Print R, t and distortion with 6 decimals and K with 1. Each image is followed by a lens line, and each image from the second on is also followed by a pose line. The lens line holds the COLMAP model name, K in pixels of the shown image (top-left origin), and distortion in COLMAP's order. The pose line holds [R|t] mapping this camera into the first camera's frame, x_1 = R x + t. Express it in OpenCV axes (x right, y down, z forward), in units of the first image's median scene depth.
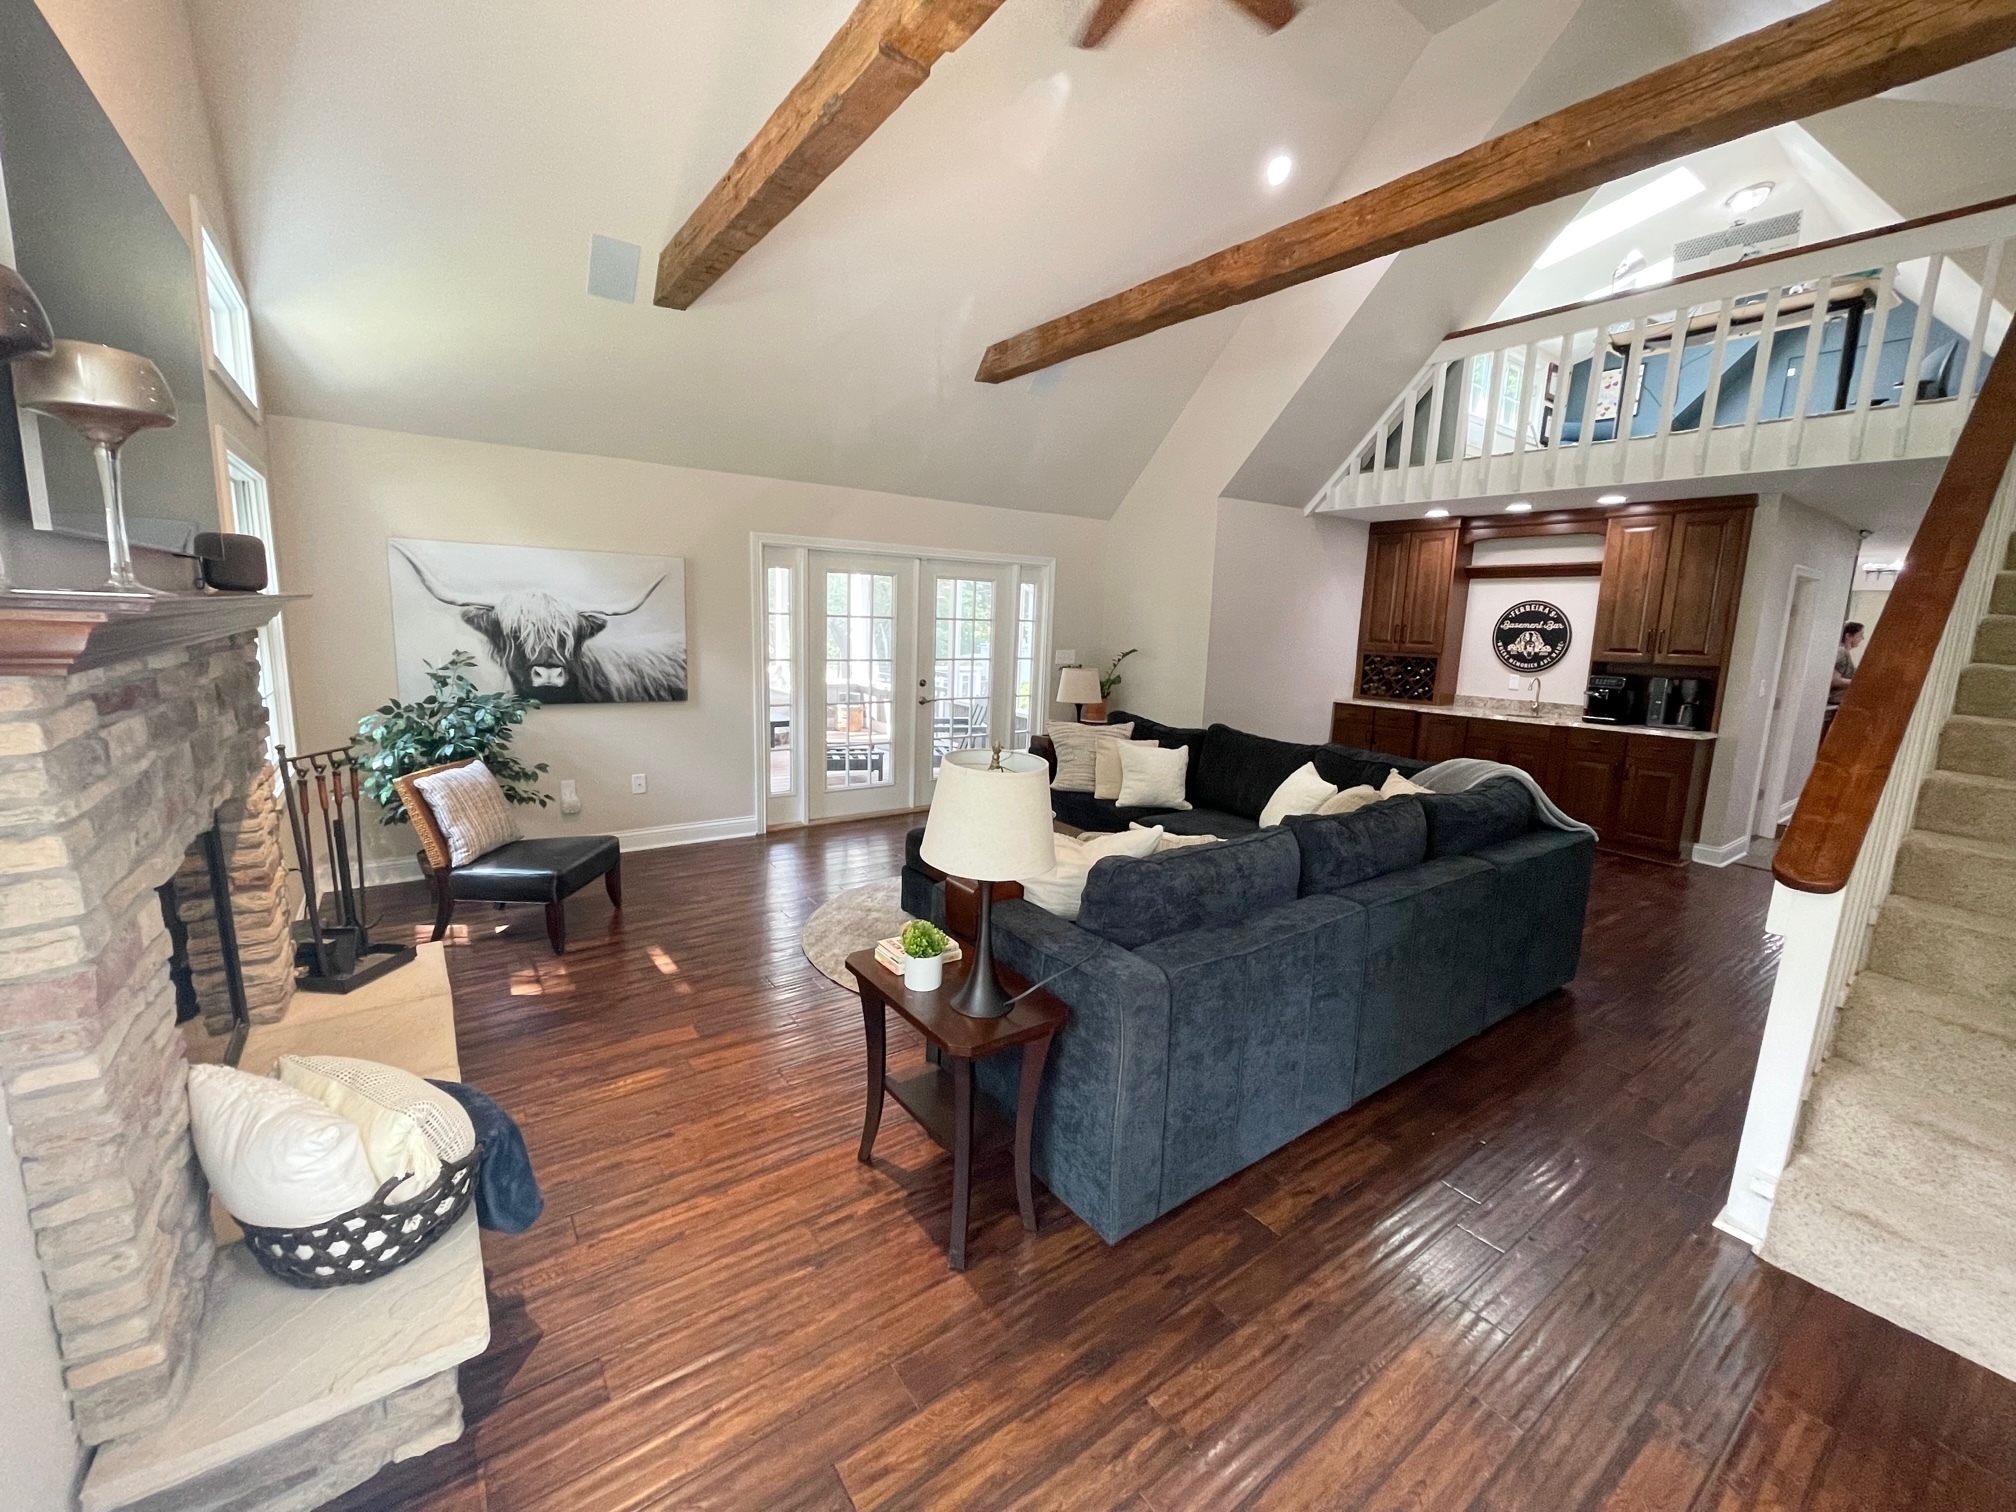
lens RADIAL K [[821.2, 0, 1008.0], [0, 821.2, 756.0], [0, 0, 1]] dist [-0.001089, -0.000068]
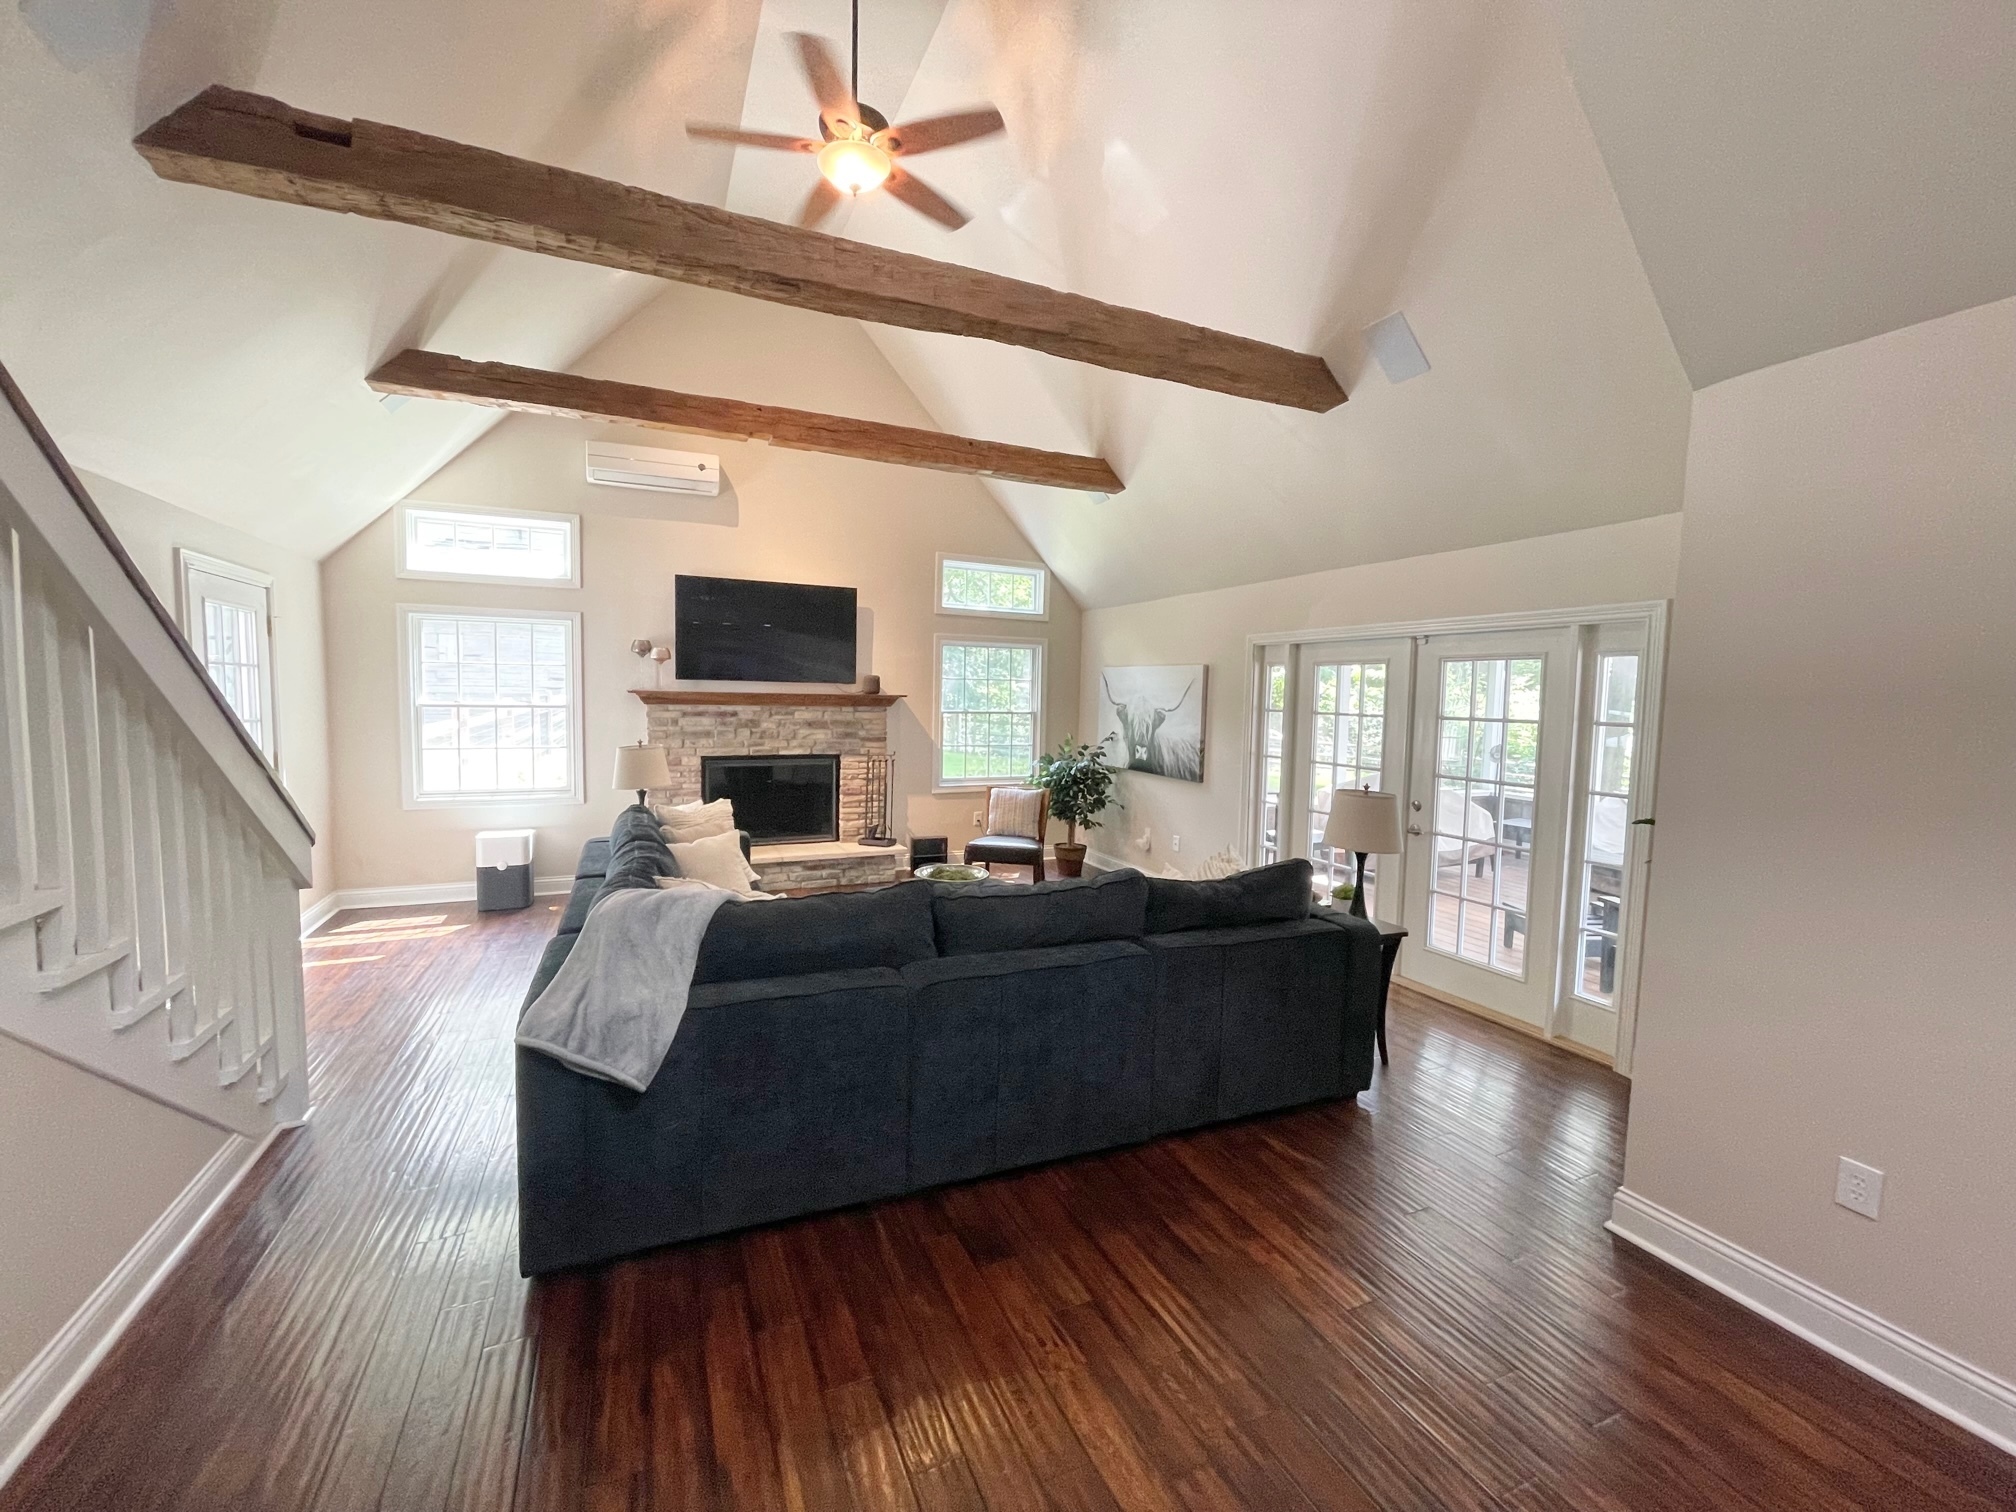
lens RADIAL K [[821.2, 0, 1008.0], [0, 821.2, 756.0], [0, 0, 1]] dist [-0.001089, -0.000068]
pose [[-0.208673, 0.047752, -0.976819, 0.878411], [-0.186274, 0.978582, 0.087631, -0.170948], [0.960082, 0.200242, -0.195309, 1.039866]]
